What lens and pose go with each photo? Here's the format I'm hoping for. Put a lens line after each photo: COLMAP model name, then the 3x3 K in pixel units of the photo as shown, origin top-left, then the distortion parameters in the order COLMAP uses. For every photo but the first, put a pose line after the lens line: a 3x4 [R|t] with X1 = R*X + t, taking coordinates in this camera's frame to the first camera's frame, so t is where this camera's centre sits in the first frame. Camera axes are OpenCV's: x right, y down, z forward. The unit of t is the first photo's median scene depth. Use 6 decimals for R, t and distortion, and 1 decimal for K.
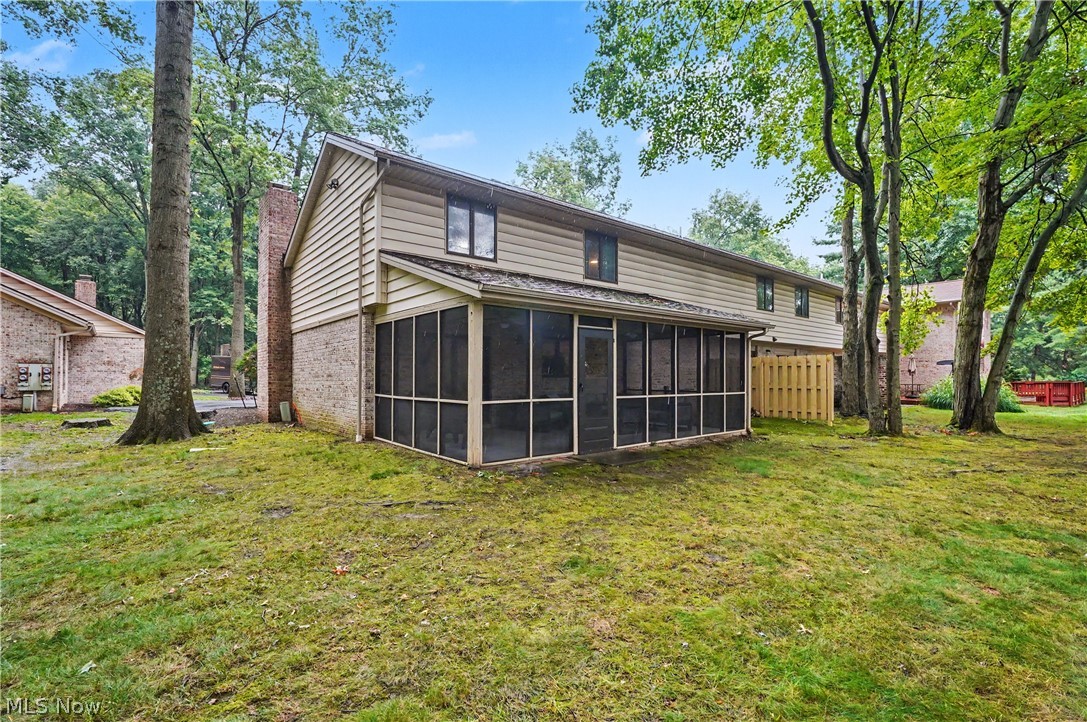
lens RADIAL K [[500.7, 0, 545.3], [0, 500.7, 370.1], [0, 0, 1]] dist [-0.008995, 0.000671]
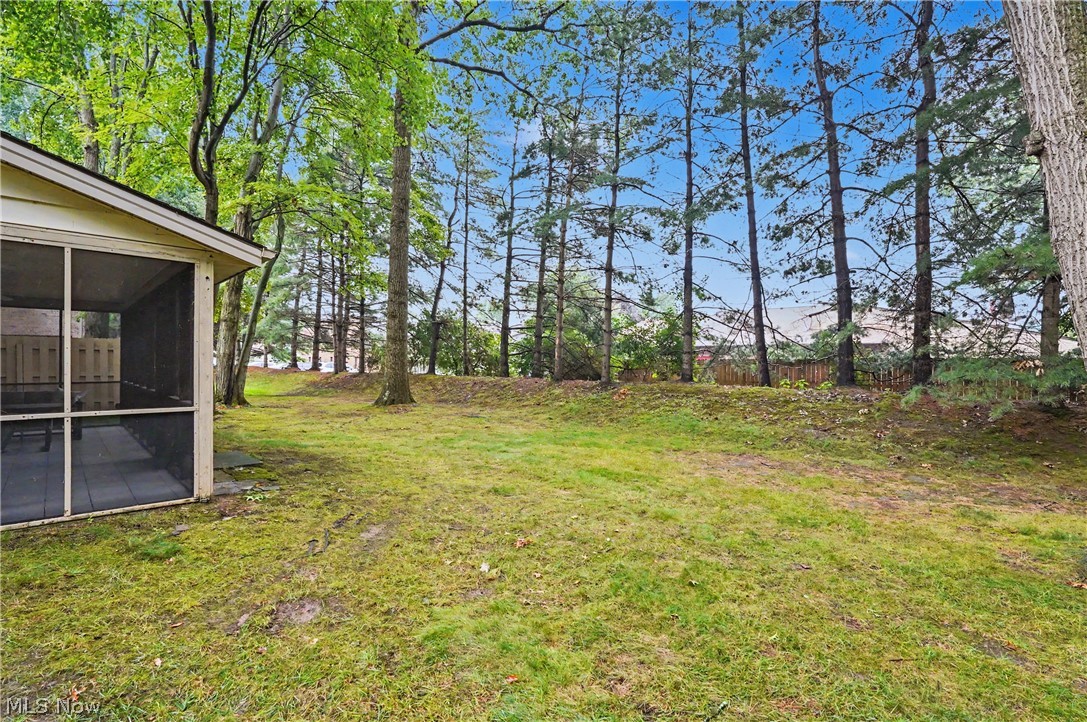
lens RADIAL K [[496.4, 0, 544.8], [0, 496.4, 365.8], [0, 0, 1]] dist [-0.008724, 0.000316]
pose [[-0.094847, -0.008221, 0.995458, -0.524270], [-0.022589, 0.999726, 0.006104, -0.004811], [-0.995236, -0.021907, -0.095007, 0.360283]]
